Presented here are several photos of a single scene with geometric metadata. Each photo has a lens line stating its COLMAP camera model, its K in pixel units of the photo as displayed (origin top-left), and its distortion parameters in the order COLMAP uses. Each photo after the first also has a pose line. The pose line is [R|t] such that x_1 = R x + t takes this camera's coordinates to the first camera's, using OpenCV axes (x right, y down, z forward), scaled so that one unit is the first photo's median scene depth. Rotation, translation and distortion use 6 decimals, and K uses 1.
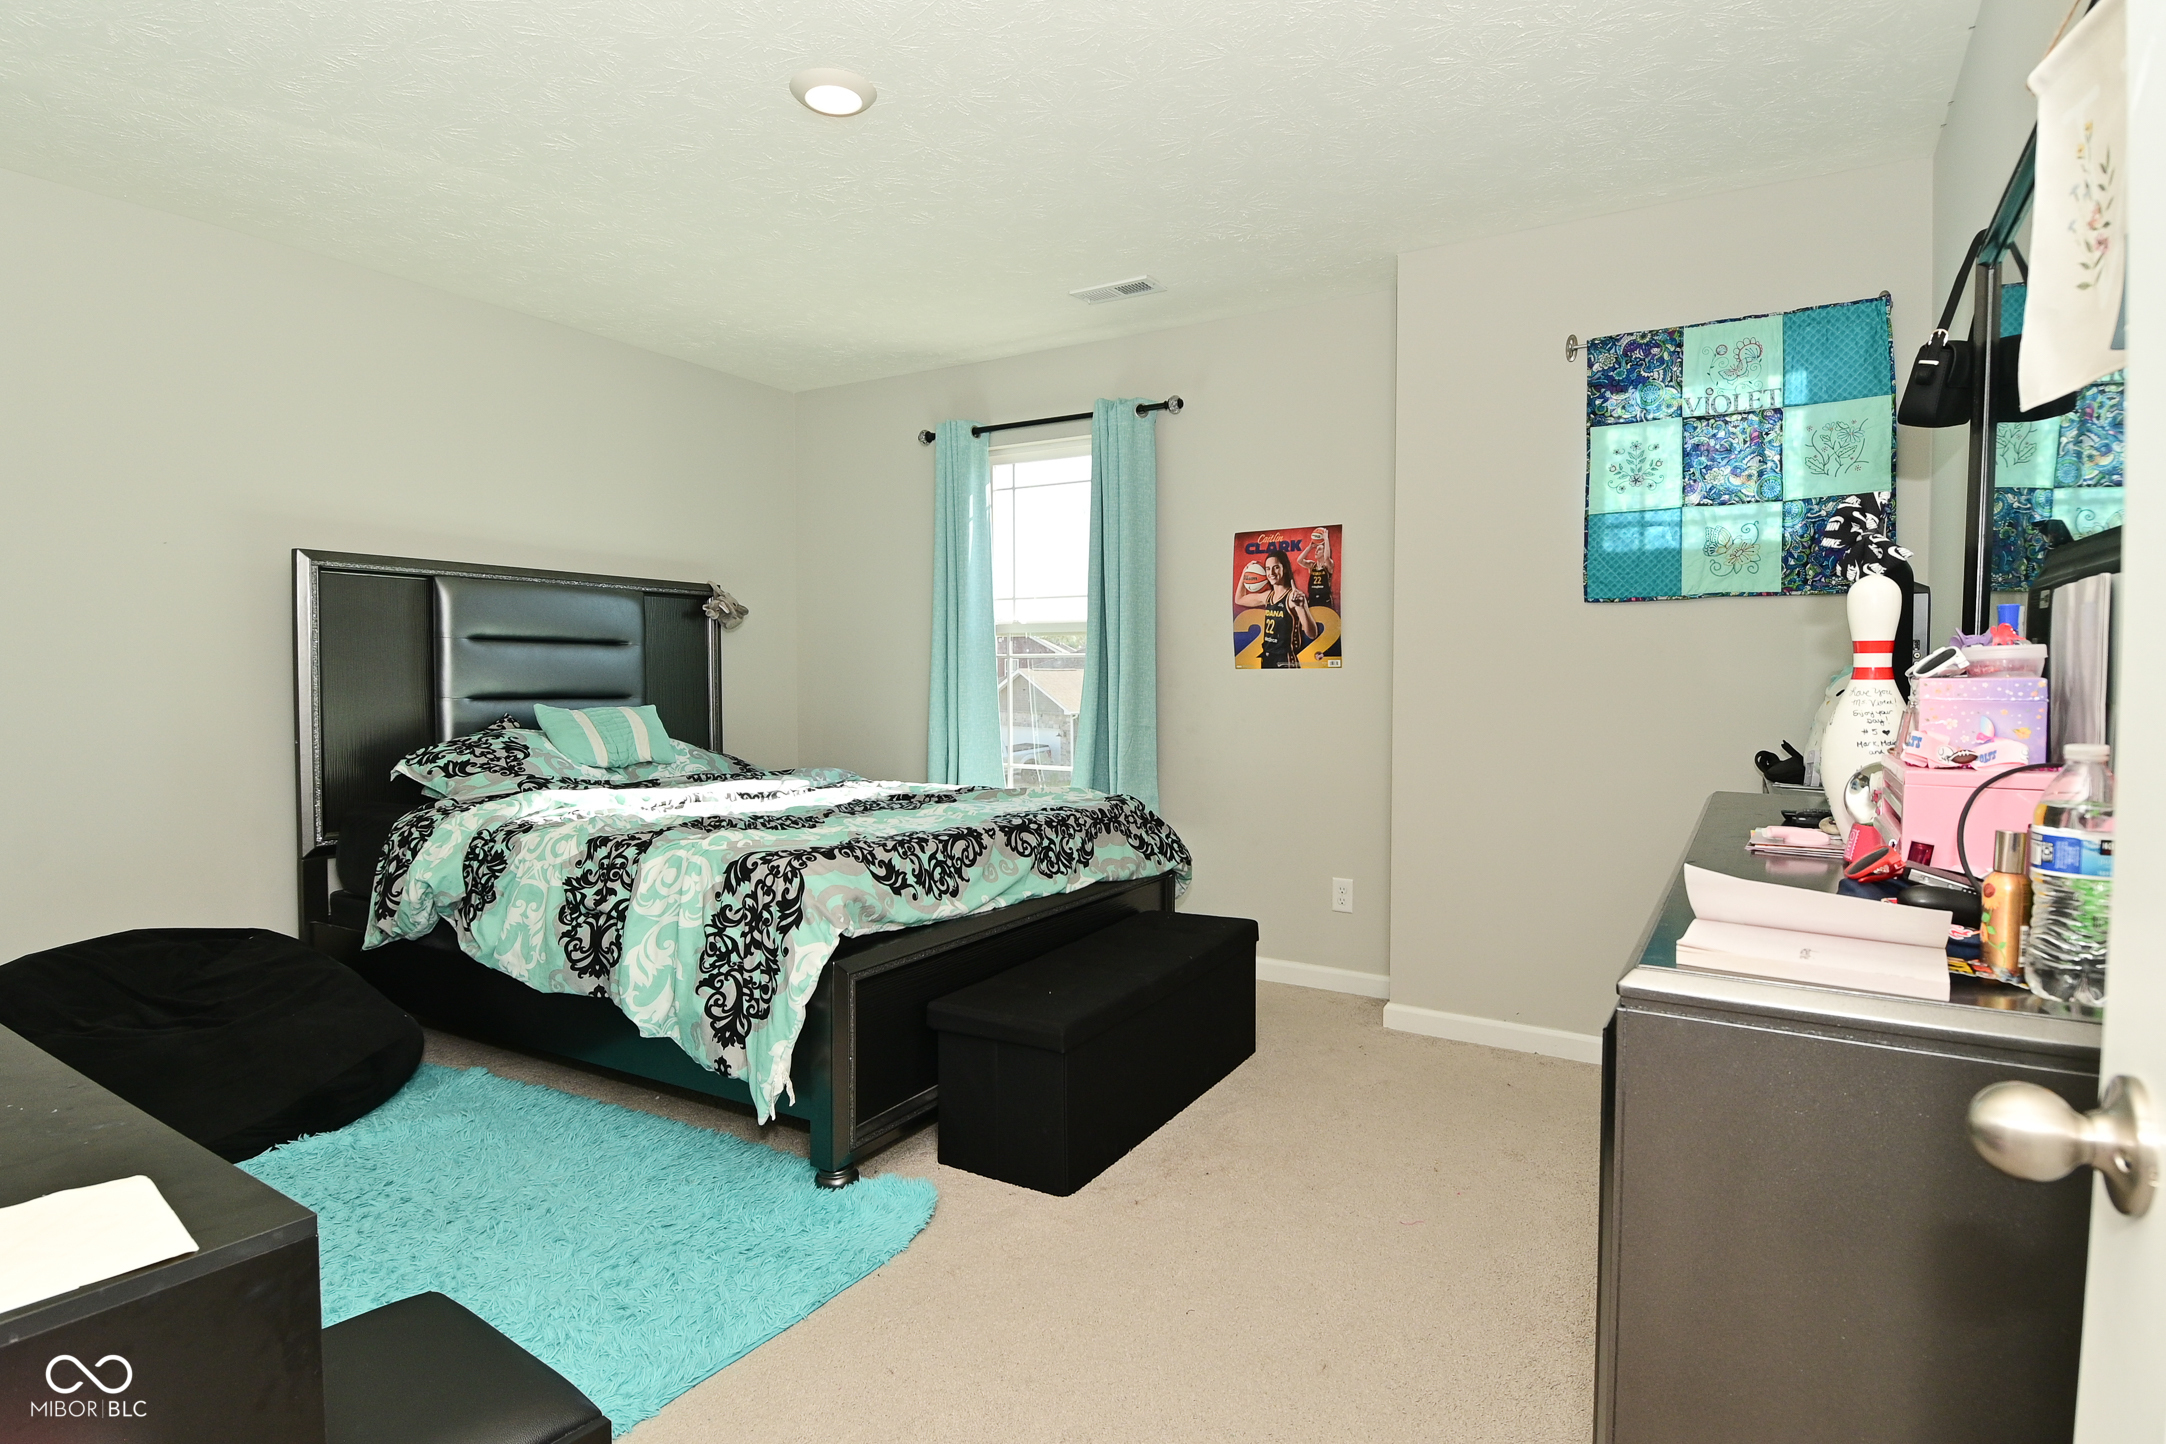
lens RADIAL K [[1120.0, 0, 1081.1], [0, 1120.0, 714.4], [0, 0, 1]] dist [0.037708, -0.046520]
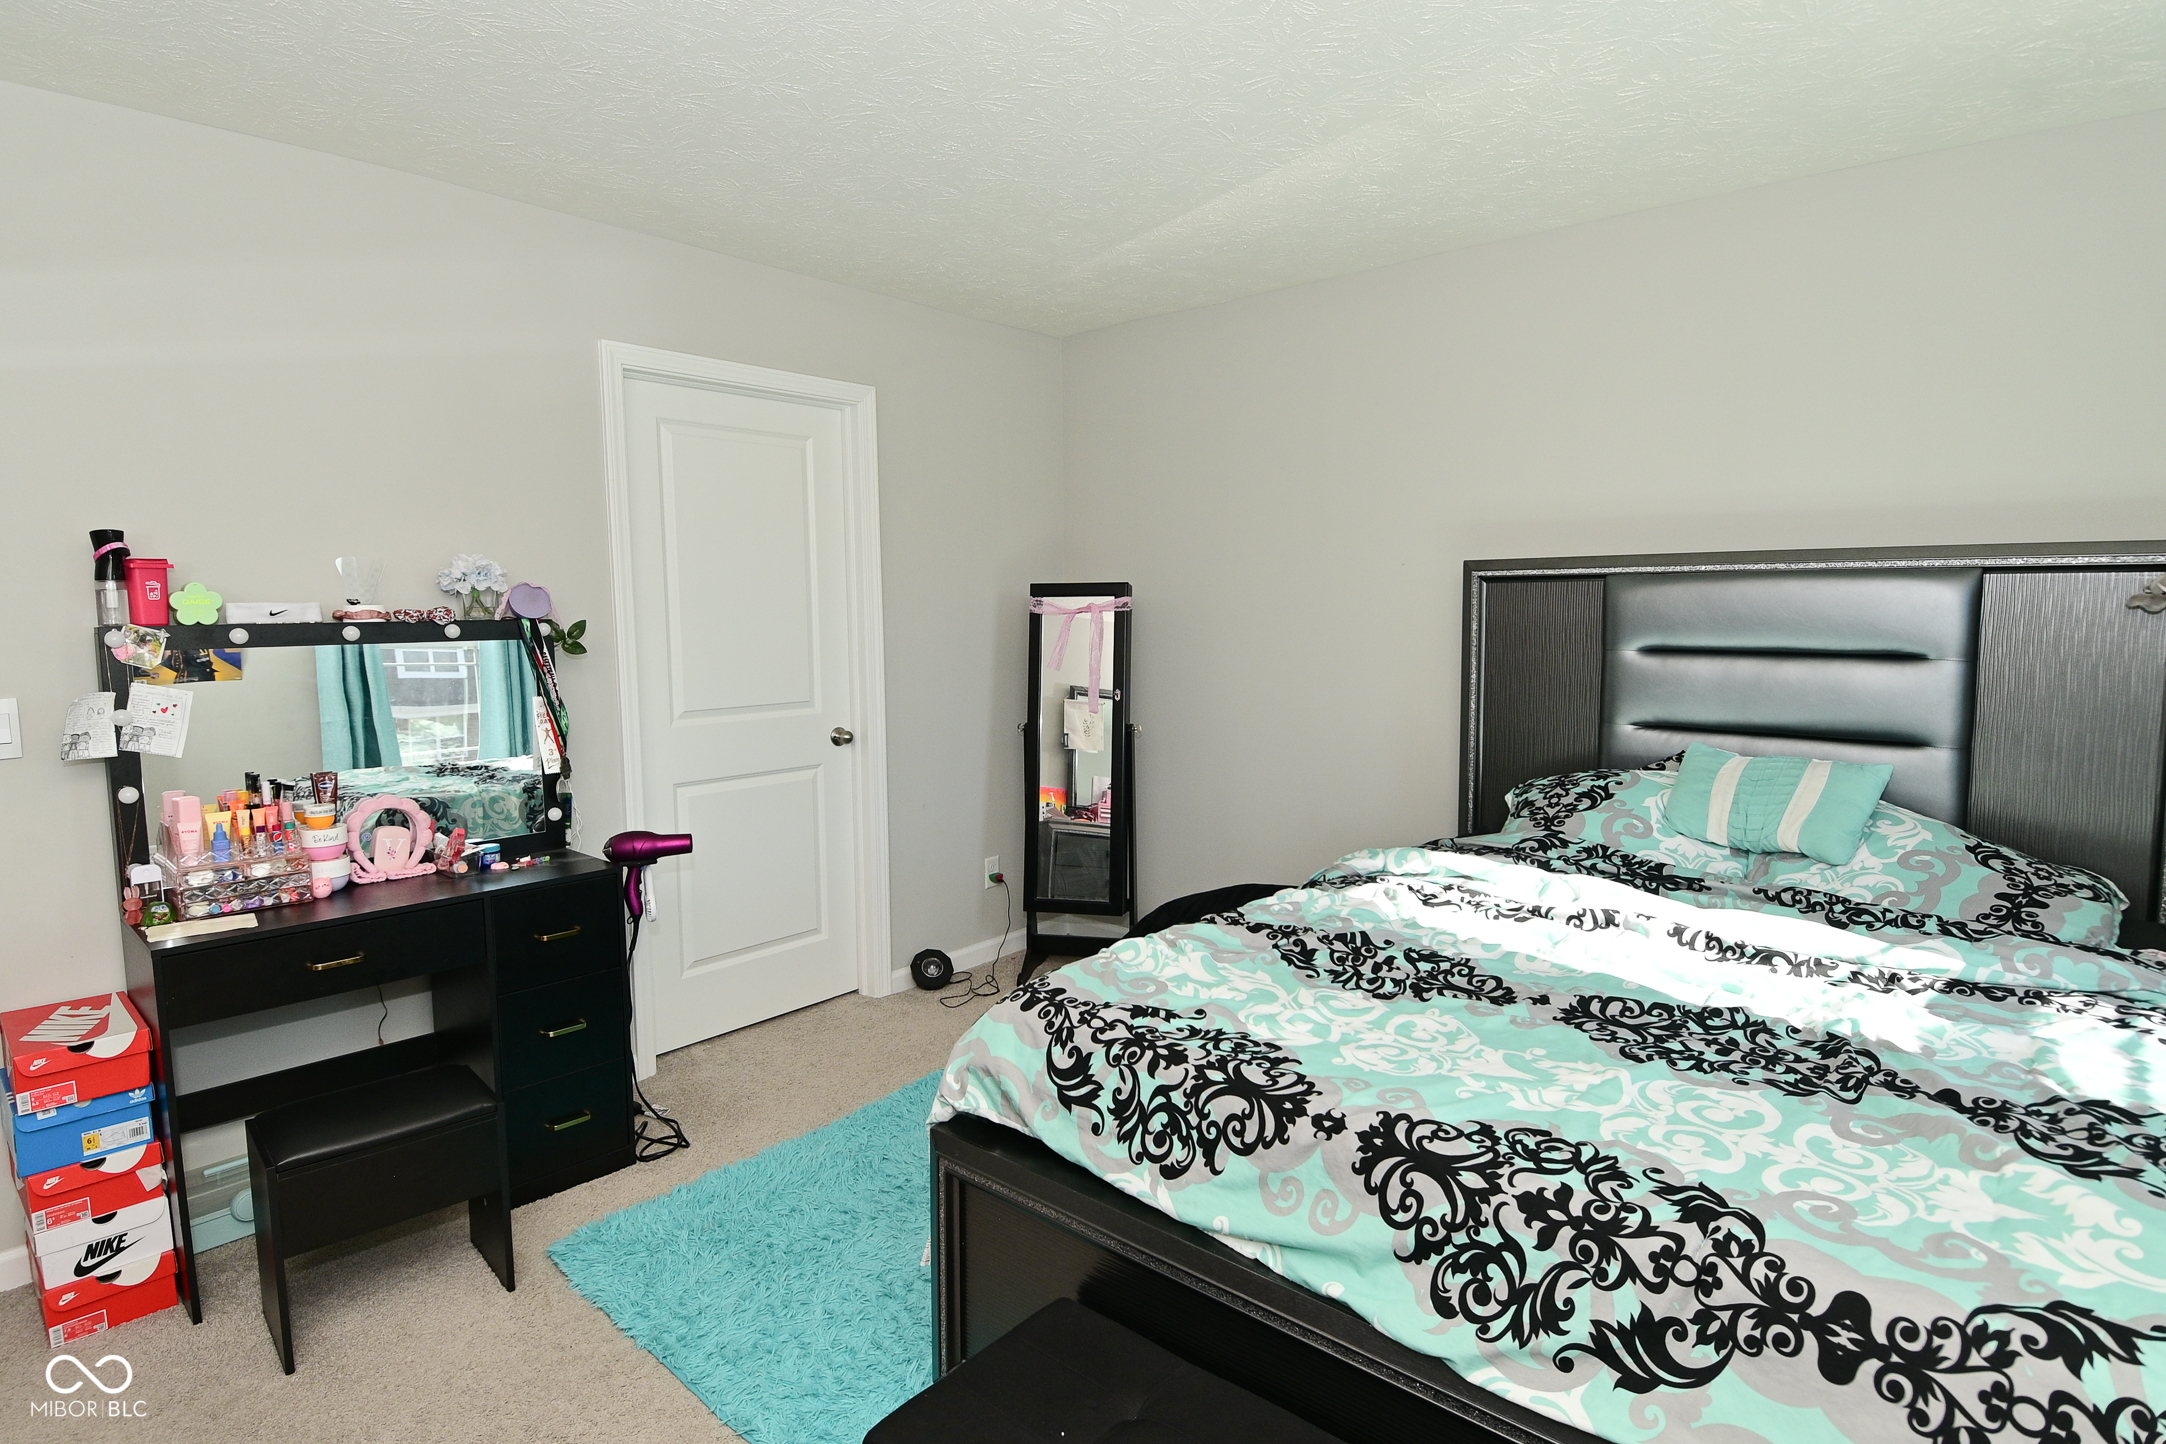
lens RADIAL K [[1120.0, 0, 1081.1], [0, 1120.0, 714.4], [0, 0, 1]] dist [0.037708, -0.046520]
pose [[-0.166690, 0.095658, -0.981358, 0.433394], [-0.032335, 0.994217, 0.102404, -0.127603], [0.985479, 0.048802, -0.162633, 1.047956]]
